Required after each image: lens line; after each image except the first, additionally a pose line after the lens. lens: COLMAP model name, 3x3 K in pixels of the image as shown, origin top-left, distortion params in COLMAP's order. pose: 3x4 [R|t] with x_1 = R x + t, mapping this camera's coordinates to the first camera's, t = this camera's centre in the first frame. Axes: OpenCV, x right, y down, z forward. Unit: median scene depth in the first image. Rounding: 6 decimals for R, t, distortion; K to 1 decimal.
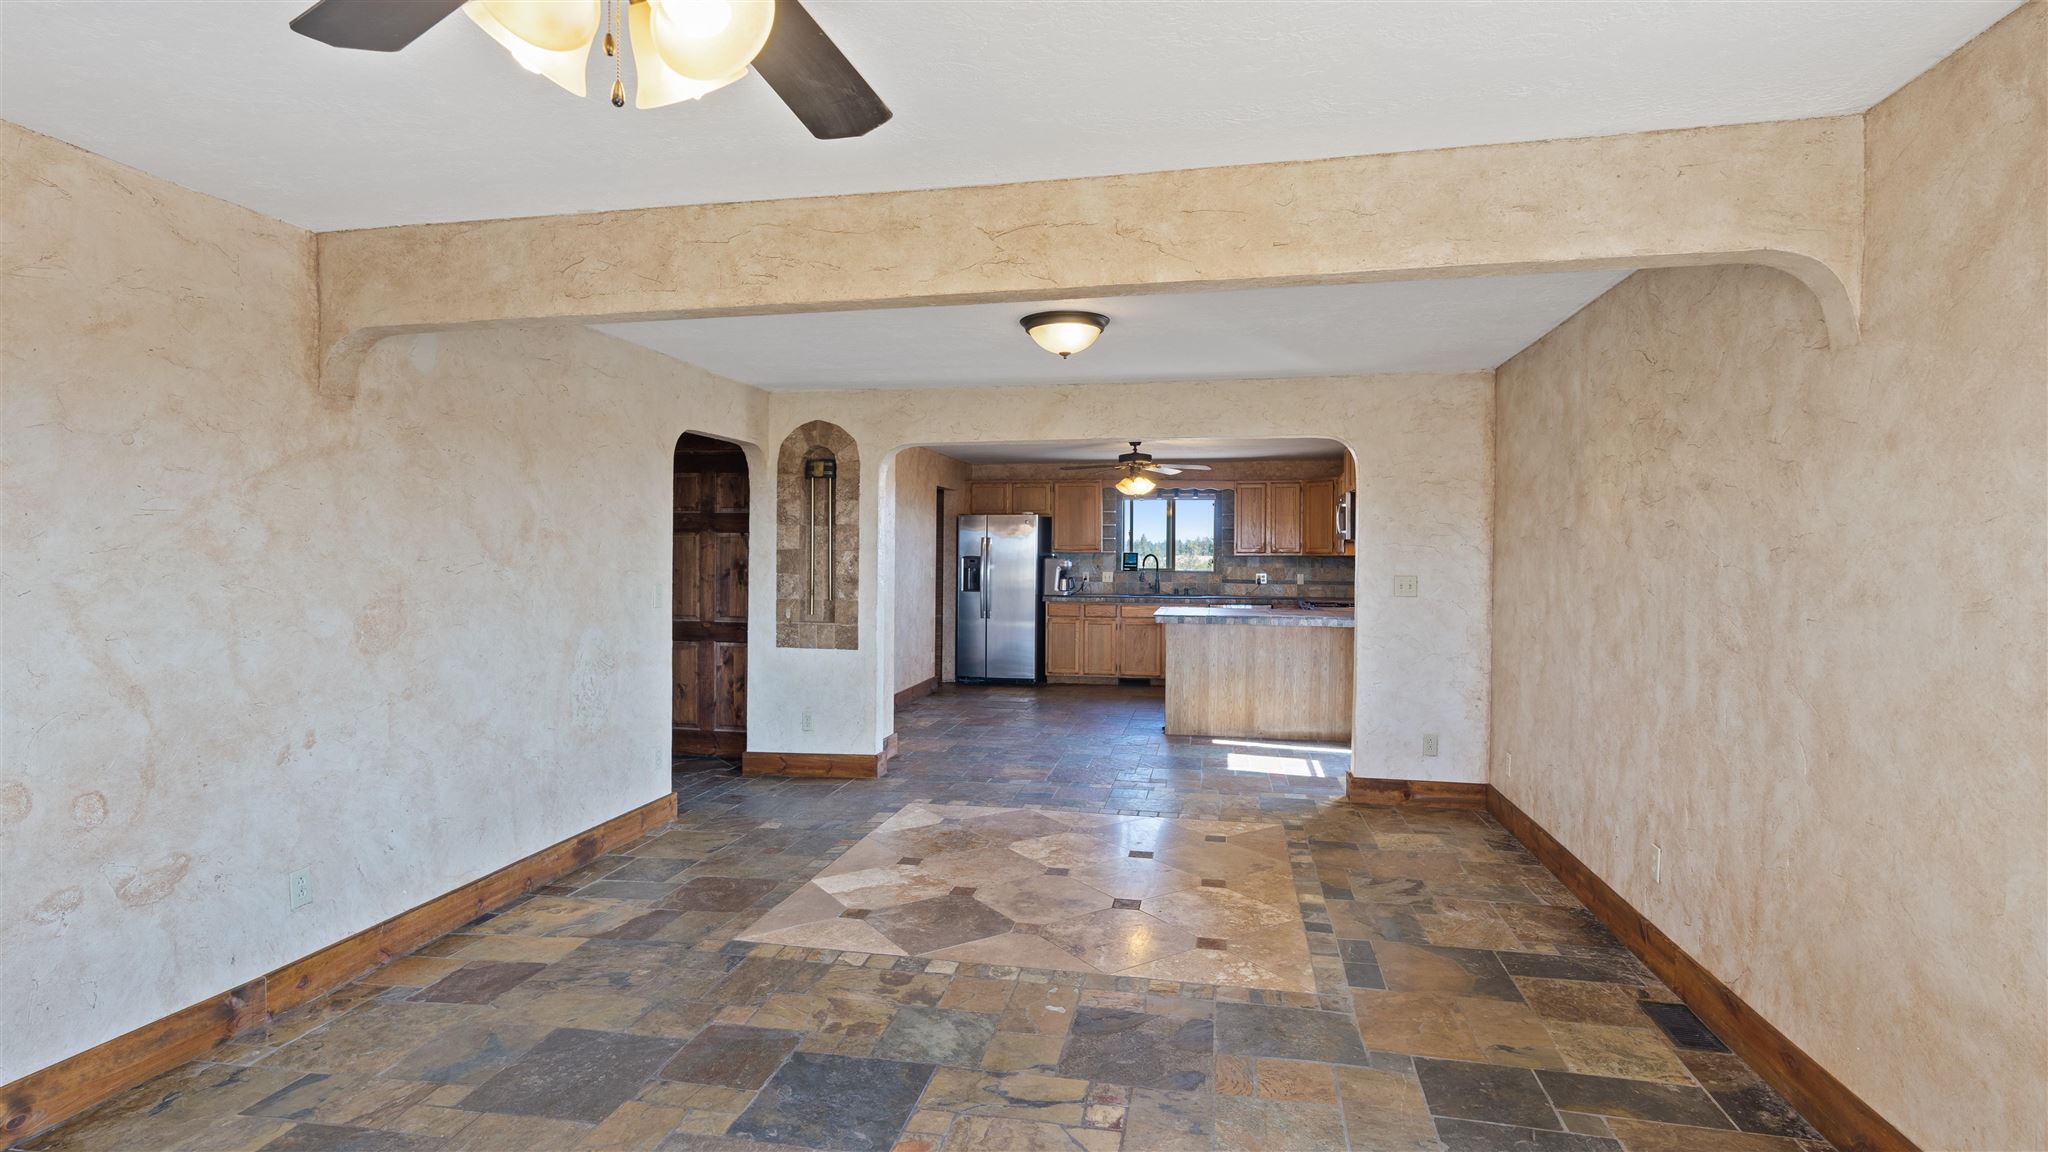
lens RADIAL K [[984.2, 0, 1023.3], [0, 984.2, 568.3], [0, 0, 1]] dist [-0.001913, -0.000072]
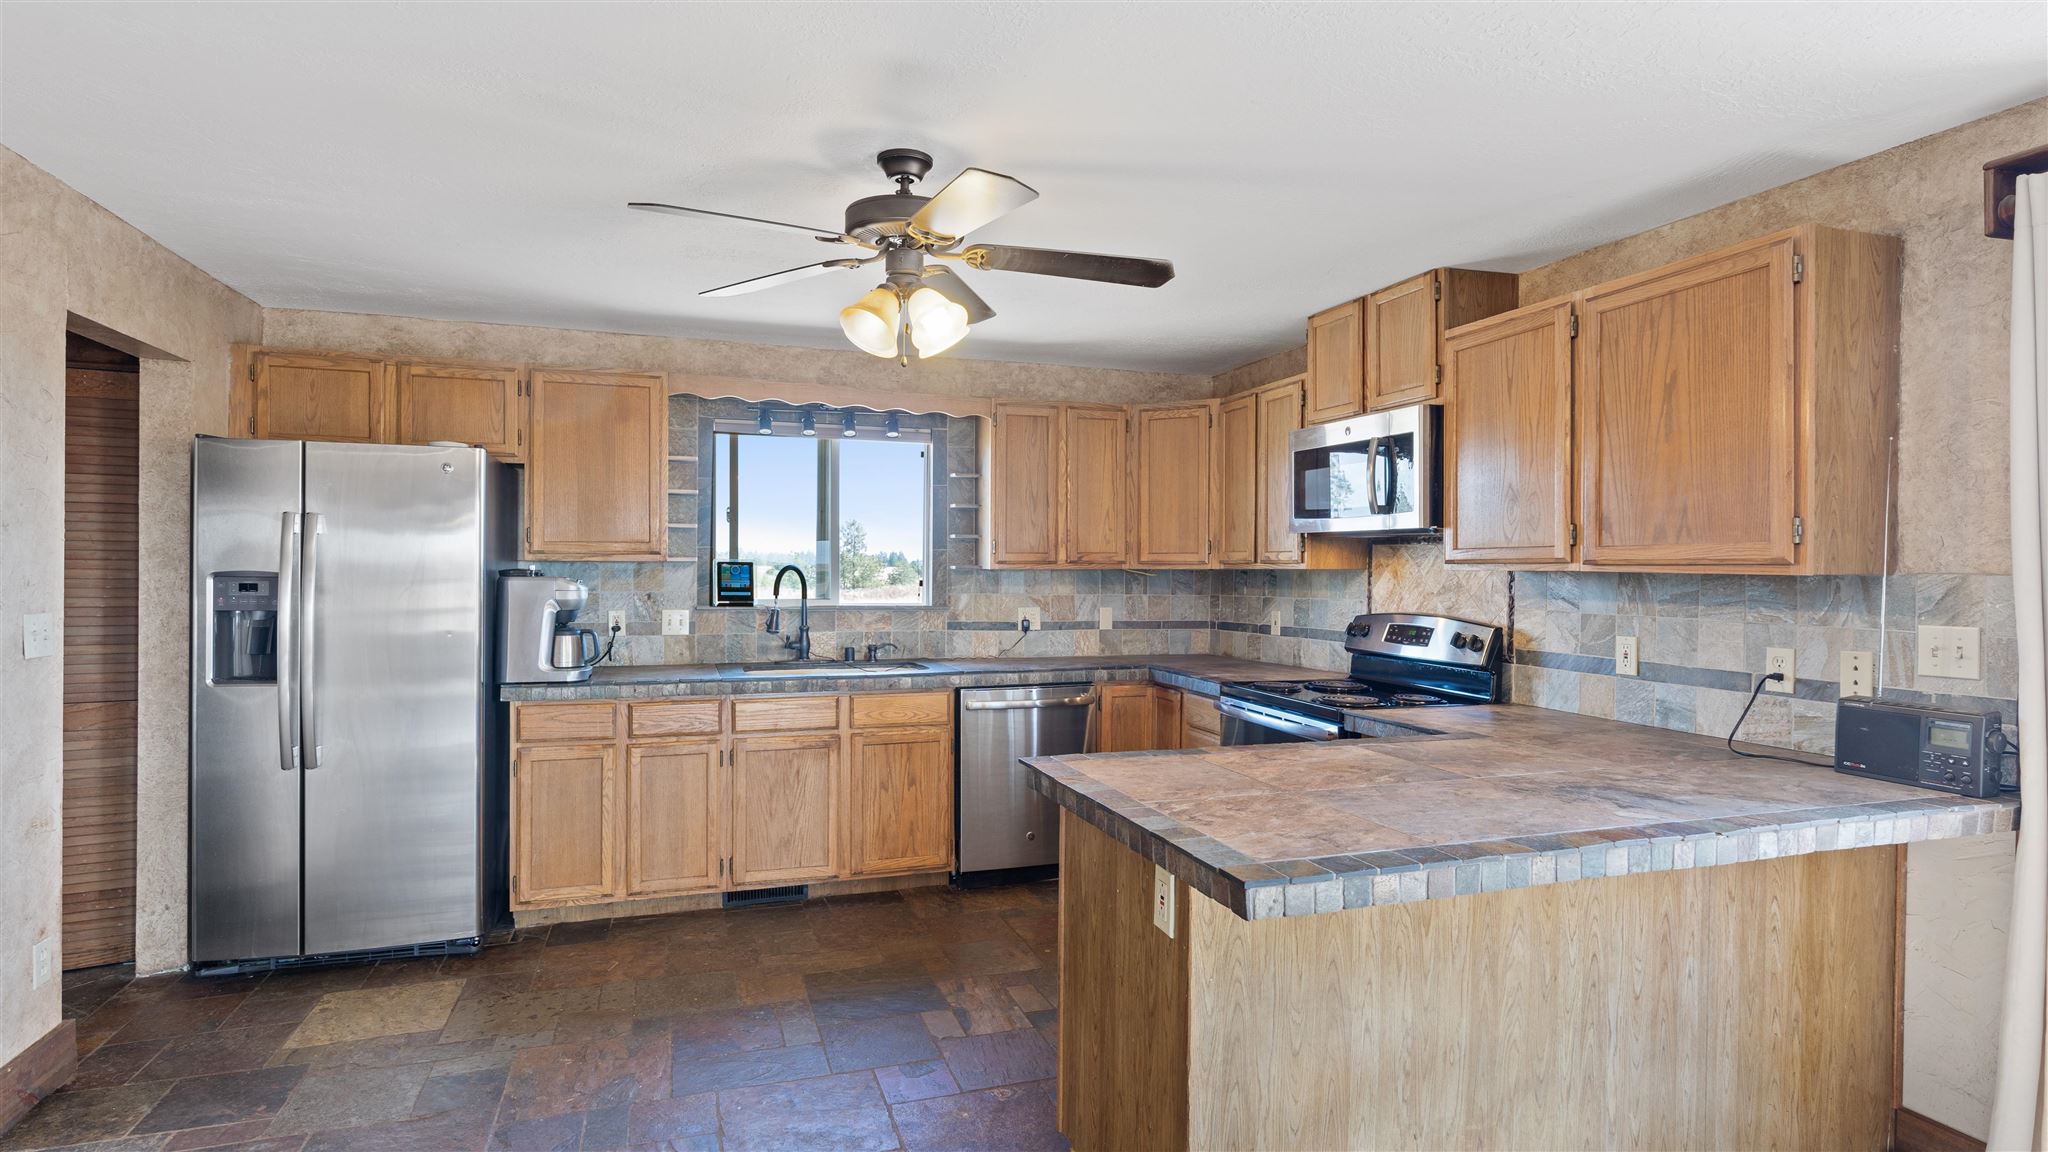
lens RADIAL K [[1045.1, 0, 1025.0], [0, 1045.1, 573.4], [0, 0, 1]] dist [-0.003001, 0.000156]
pose [[0.870226, -0.001786, 0.492650, -0.000507], [0.005752, 0.999962, -0.006536, -0.007744], [-0.492620, 0.008521, 0.870203, 0.579068]]
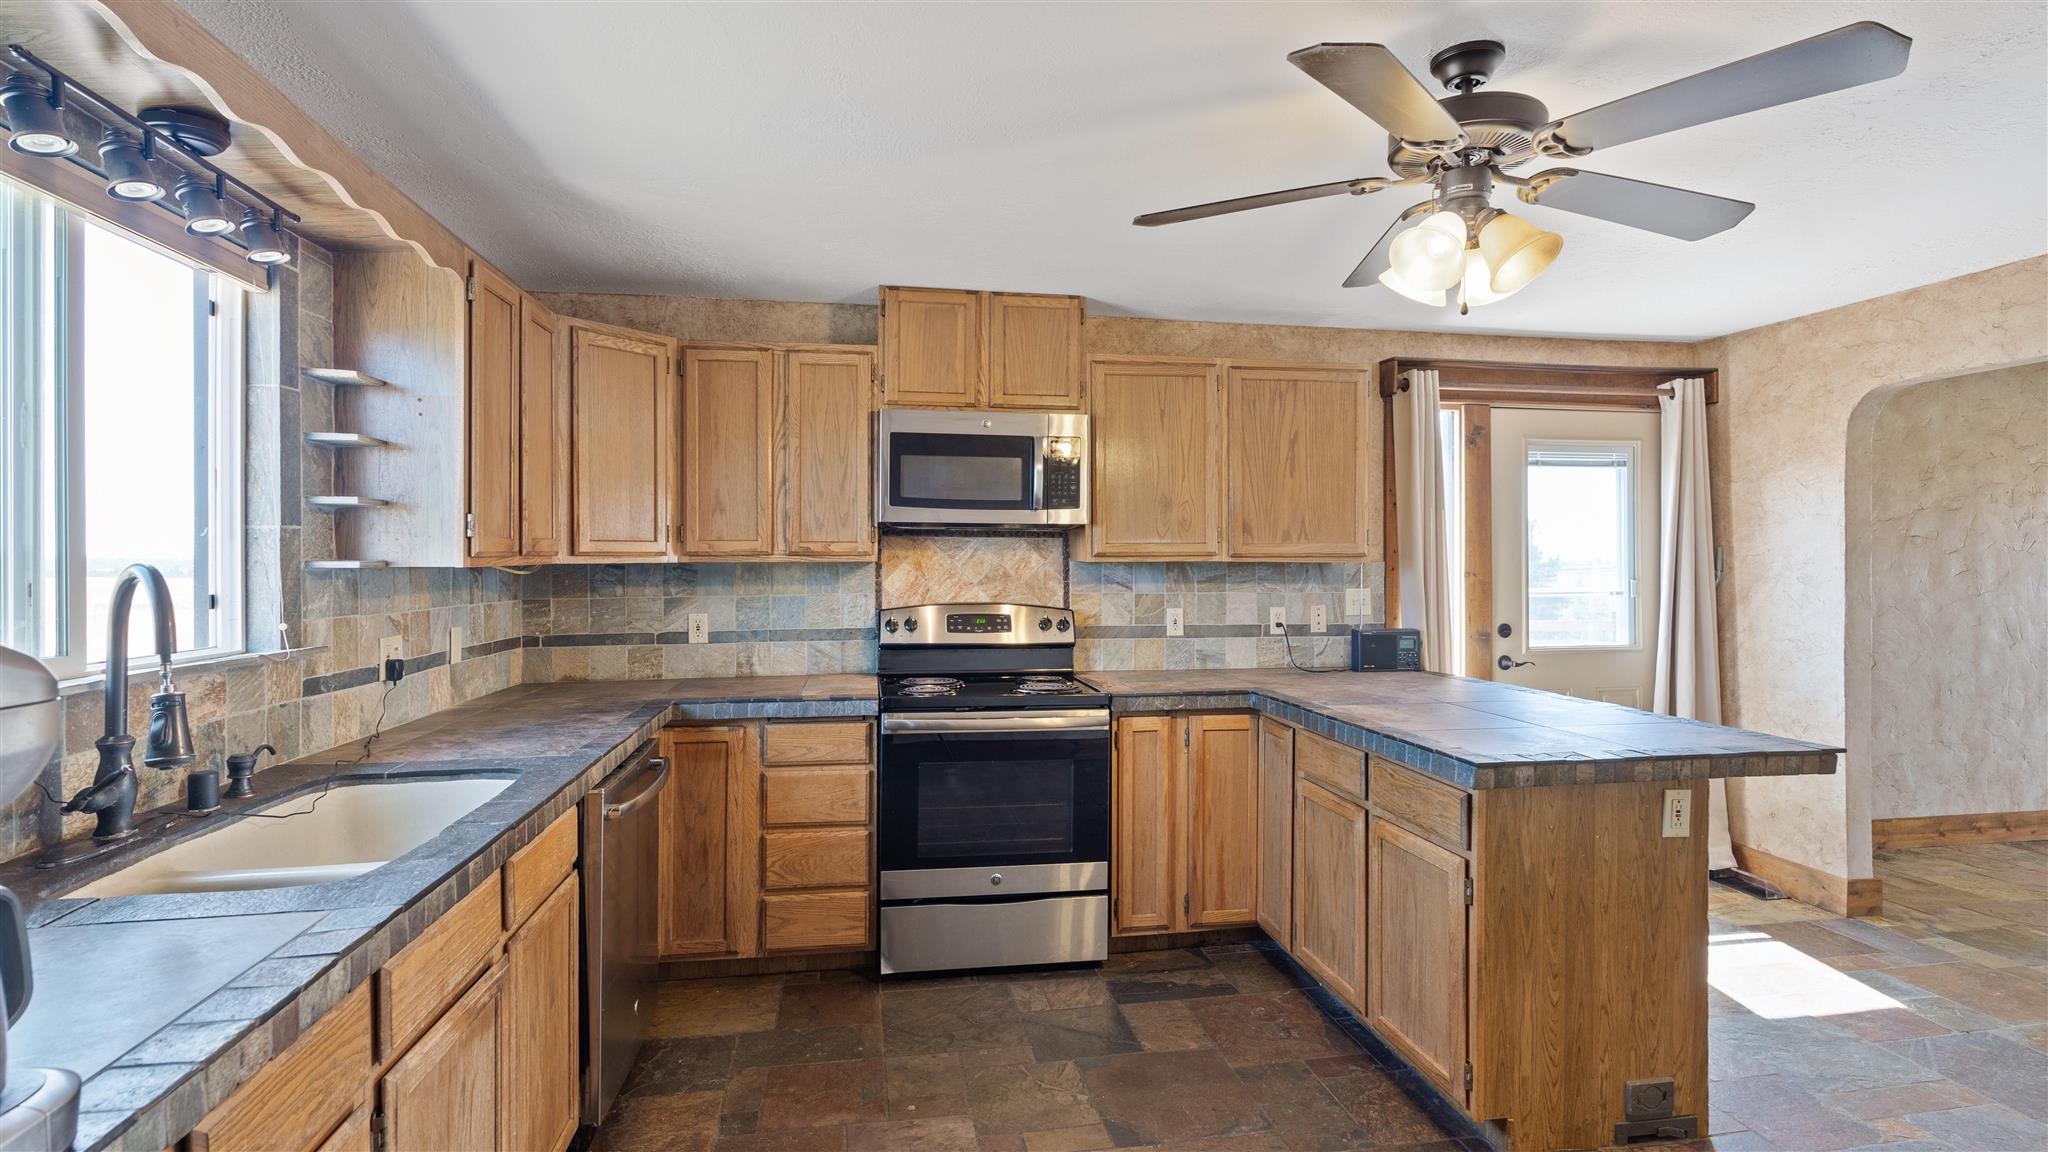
lens RADIAL K [[984.2, 0, 1025.3], [0, 984.2, 559.5], [0, 0, 1]] dist [-0.001913, -0.000072]
pose [[-0.351092, -0.003223, 0.936335, -0.048892], [0.015054, 0.999845, 0.009086, -0.014447], [-0.936220, 0.017286, -0.350989, 0.945405]]
